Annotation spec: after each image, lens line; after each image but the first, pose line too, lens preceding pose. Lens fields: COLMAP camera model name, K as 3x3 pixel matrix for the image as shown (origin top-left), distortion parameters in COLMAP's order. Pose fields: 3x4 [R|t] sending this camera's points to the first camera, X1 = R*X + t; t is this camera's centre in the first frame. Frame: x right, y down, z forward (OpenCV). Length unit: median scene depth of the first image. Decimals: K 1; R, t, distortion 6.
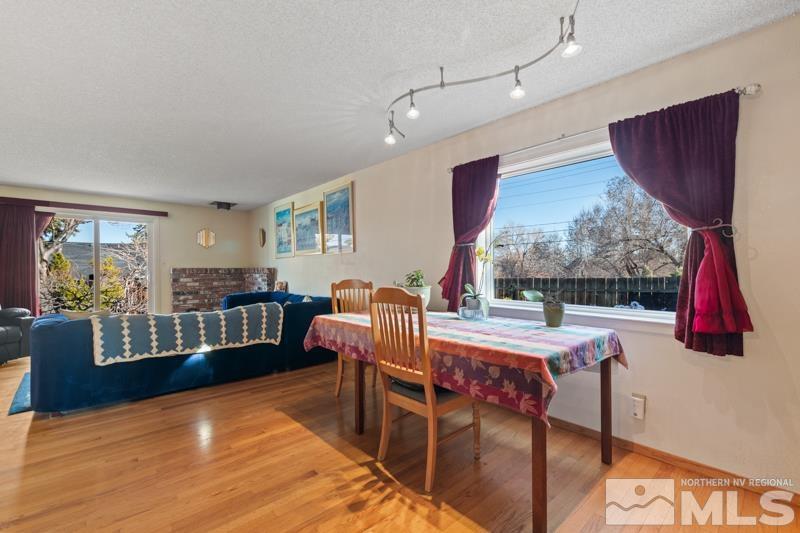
lens RADIAL K [[350.7, 0, 403.4], [0, 350.7, 272.8], [0, 0, 1]] dist [0.002776, -0.001264]
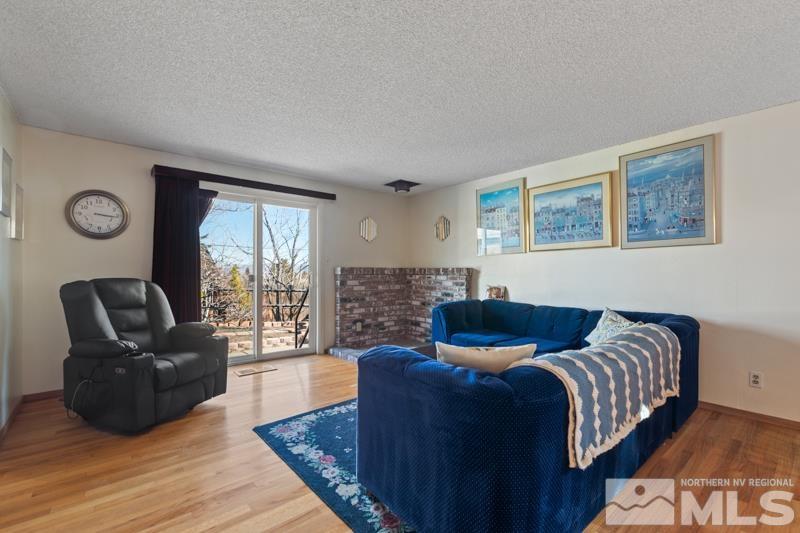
lens RADIAL K [[350.7, 0, 401.2], [0, 350.7, 274.9], [0, 0, 1]] dist [0.002776, -0.001264]
pose [[0.999174, 0.007677, -0.039914, -0.487298], [-0.007562, 0.999967, 0.003031, 0.000049], [0.039935, -0.002726, 0.999199, 0.234722]]
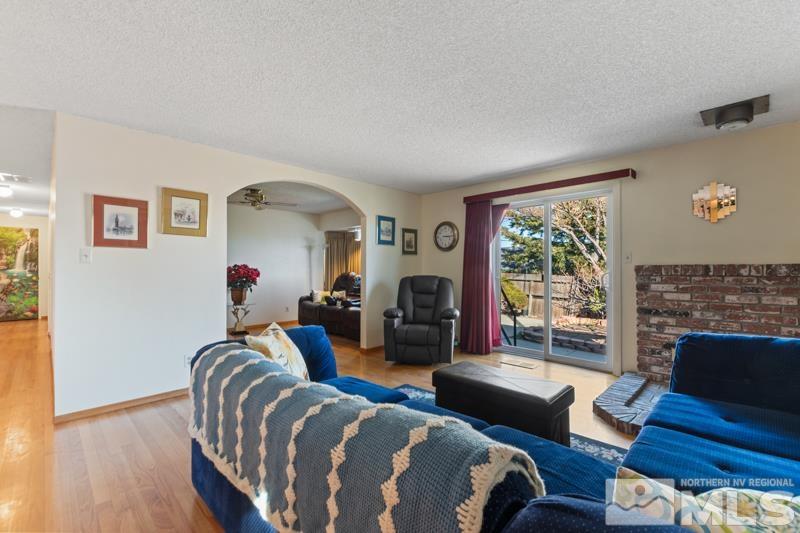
lens RADIAL K [[350.7, 0, 401.3], [0, 350.7, 267.3], [0, 0, 1]] dist [0.002776, -0.001264]
pose [[0.057605, -0.001440, -0.998338, -0.115131], [-0.003976, 0.999991, -0.001672, -0.007789], [0.998332, 0.004066, 0.057599, 0.582821]]
